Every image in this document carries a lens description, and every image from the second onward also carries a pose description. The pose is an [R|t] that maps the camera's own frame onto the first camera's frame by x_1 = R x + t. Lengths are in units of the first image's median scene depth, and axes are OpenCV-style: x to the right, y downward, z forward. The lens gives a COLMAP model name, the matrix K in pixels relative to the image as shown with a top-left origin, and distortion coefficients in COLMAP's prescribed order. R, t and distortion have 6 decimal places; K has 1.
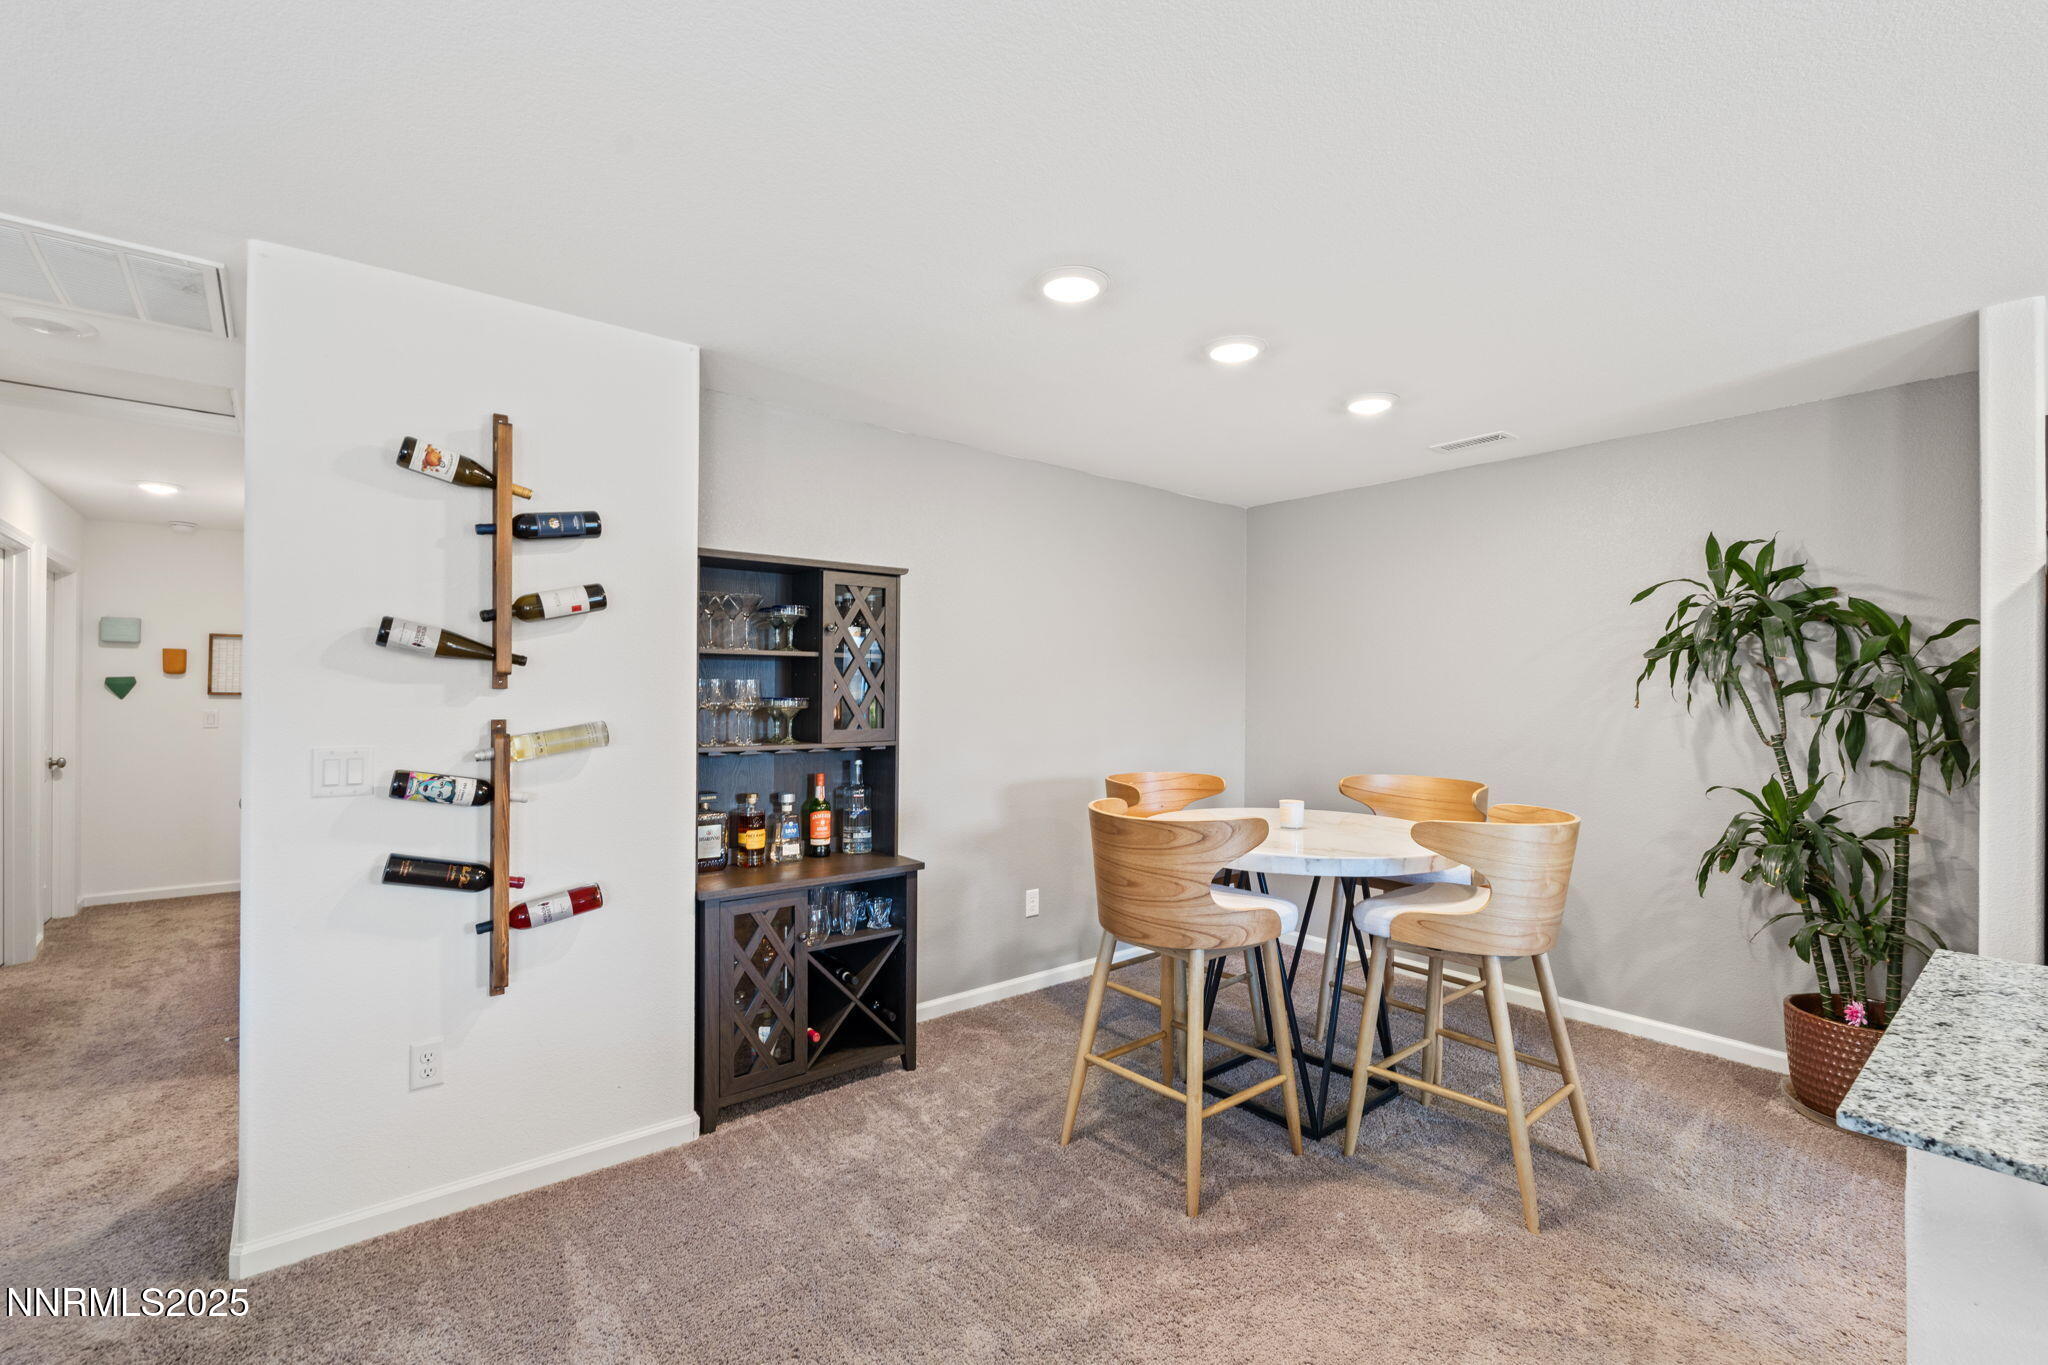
lens RADIAL K [[902.3, 0, 1023.5], [0, 902.3, 683.2], [0, 0, 1]] dist [0.000397, -0.003192]
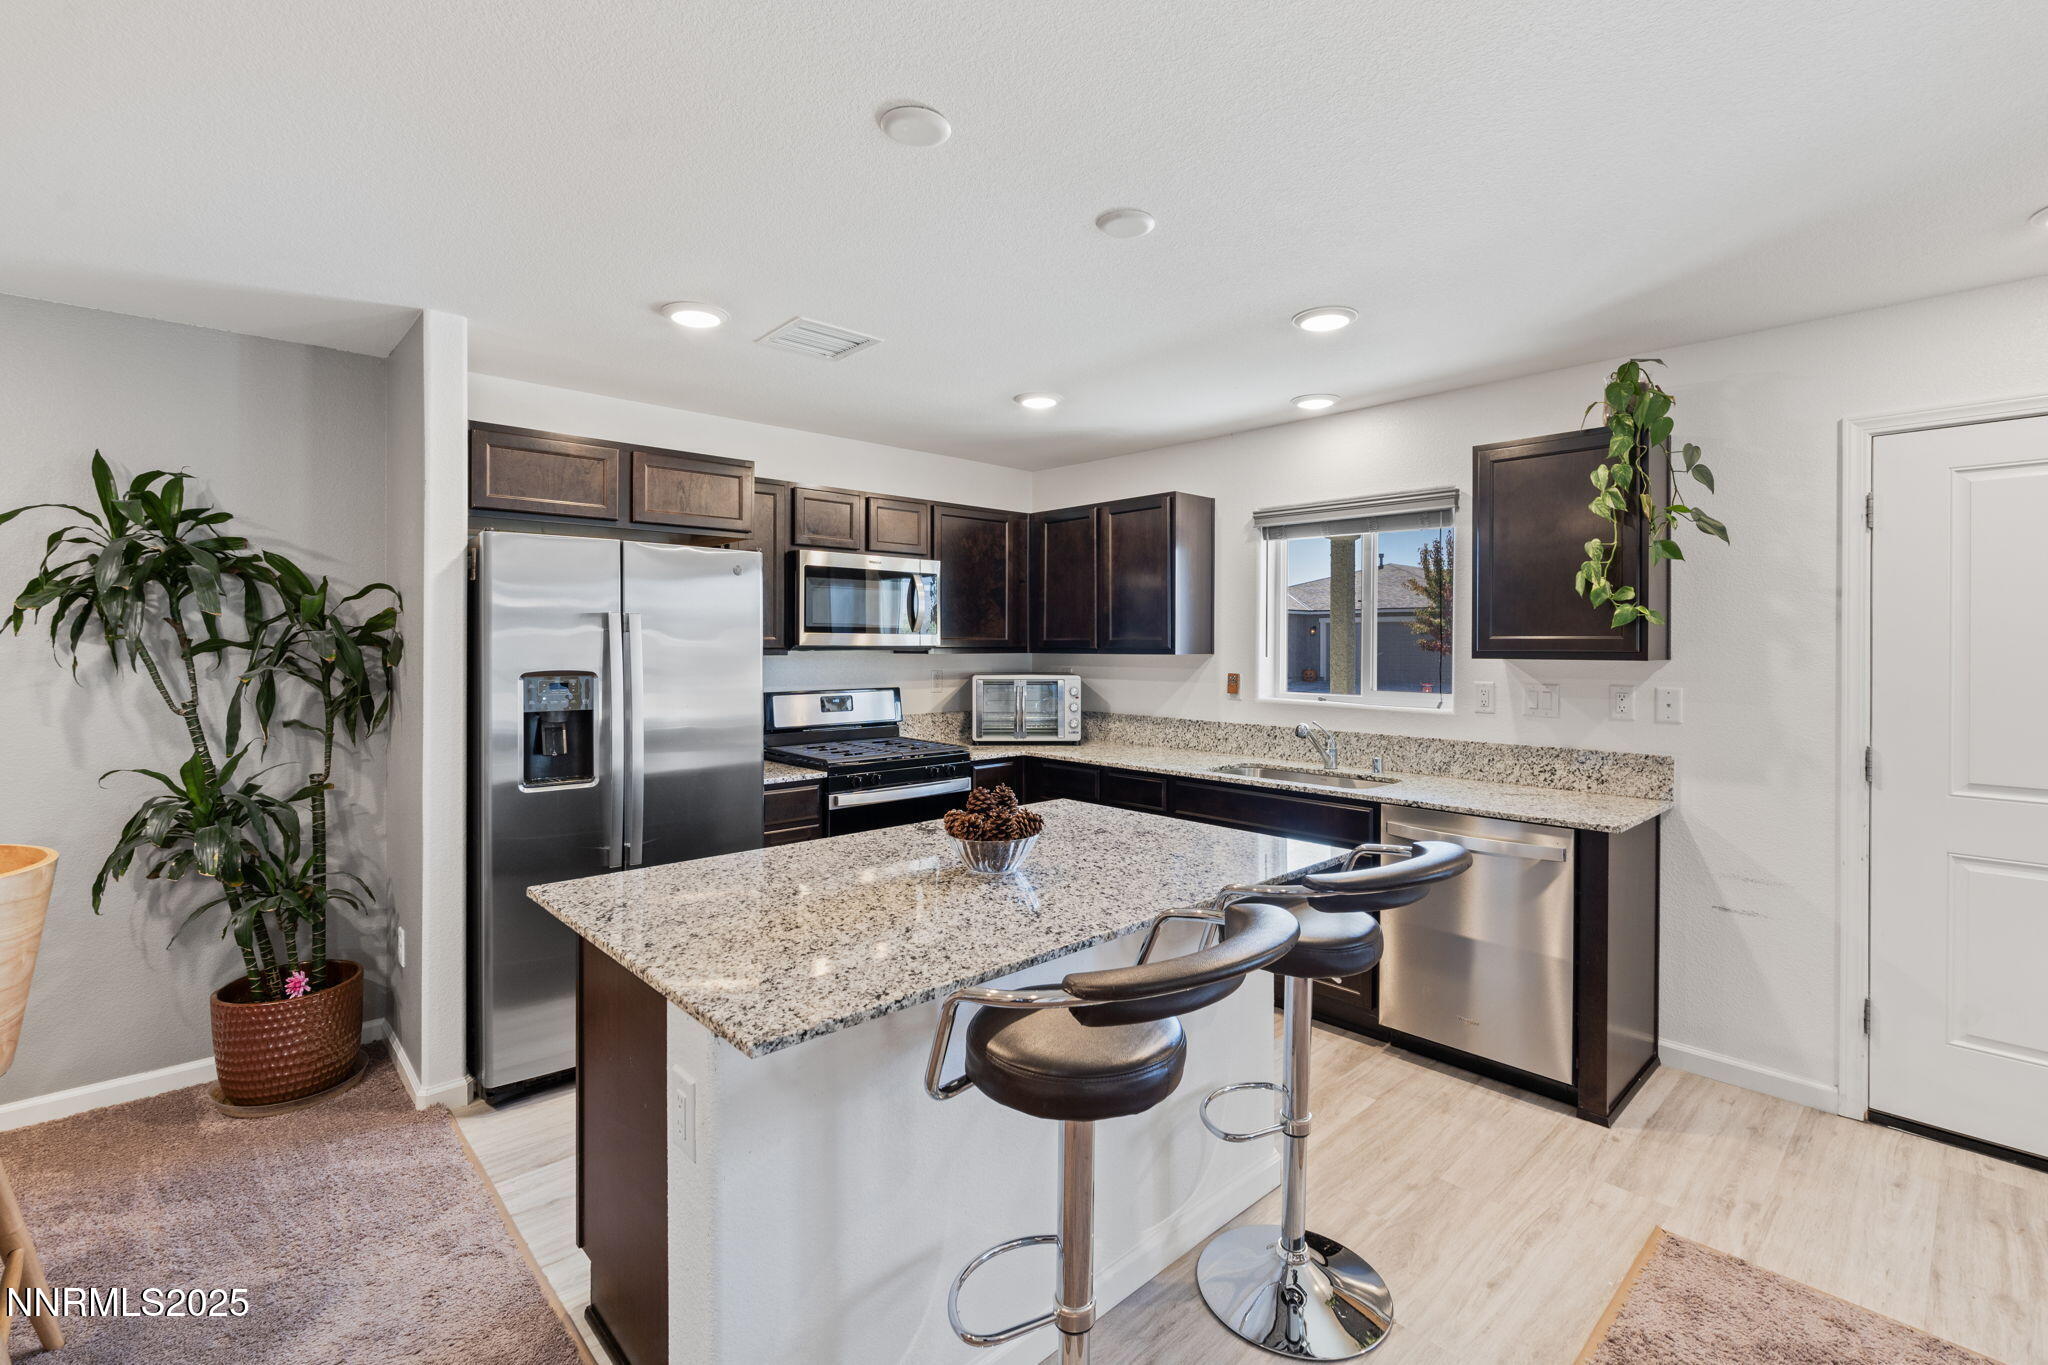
lens RADIAL K [[902.3, 0, 1025.0], [0, 902.3, 644.3], [0, 0, 1]] dist [0.000397, -0.003192]
pose [[-0.060512, -0.008753, 0.998129, -0.079994], [-0.009241, 0.999924, 0.008209, -0.012647], [-0.998125, -0.008727, -0.060588, 0.254528]]
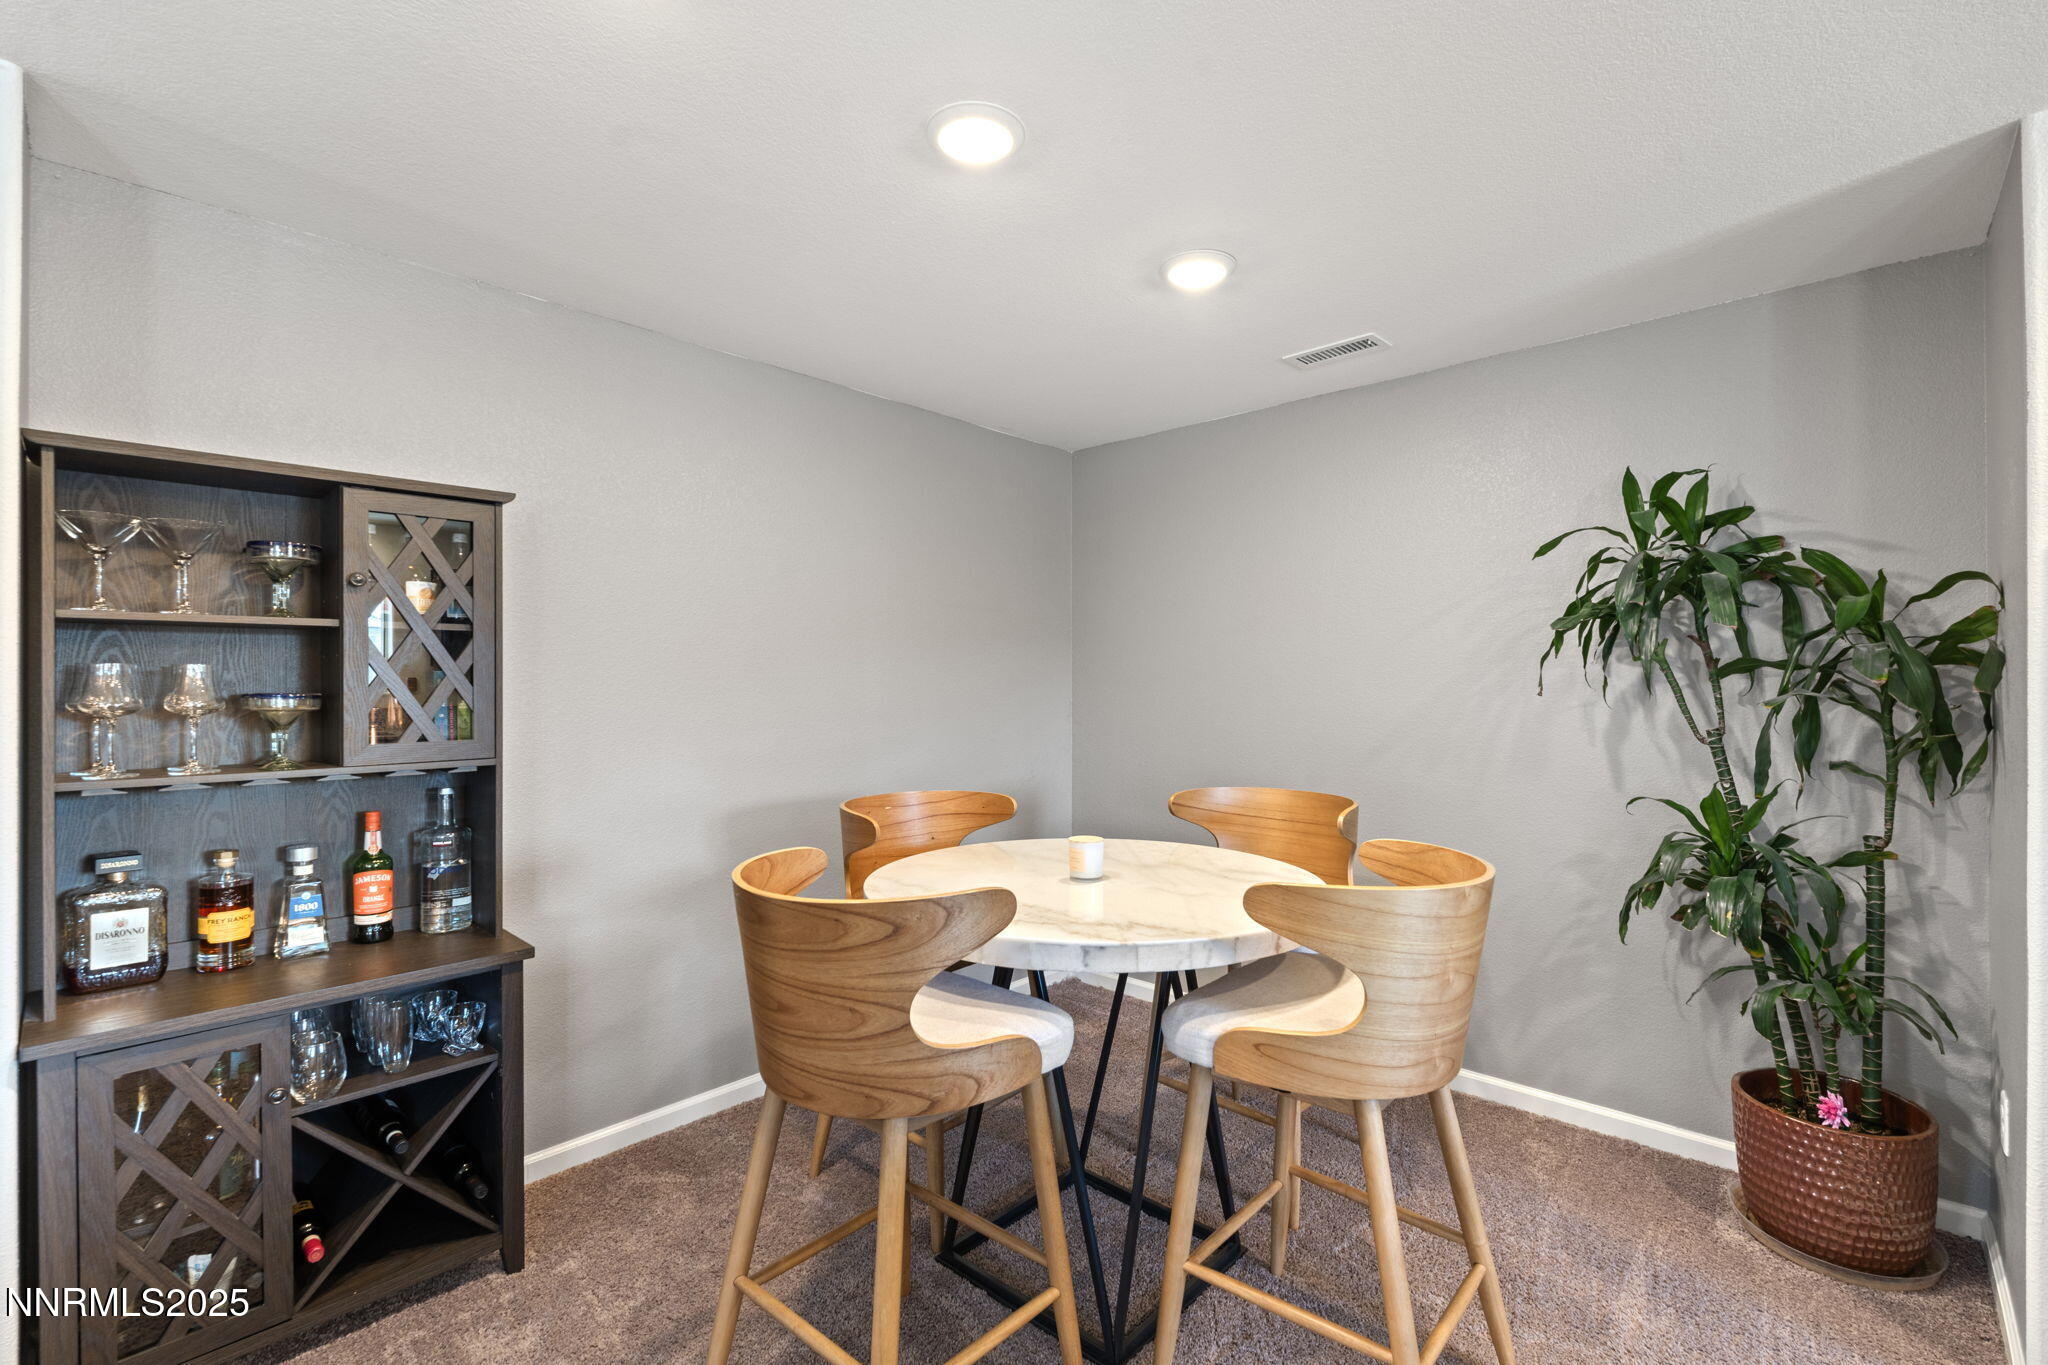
lens RADIAL K [[902.3, 0, 1035.8], [0, 902.3, 675.5], [0, 0, 1]] dist [0.000397, -0.003192]
pose [[0.990576, -0.007513, 0.136754, 0.166486], [0.007332, 0.999971, 0.001827, 0.006466], [-0.136764, -0.000807, 0.990603, 0.329676]]
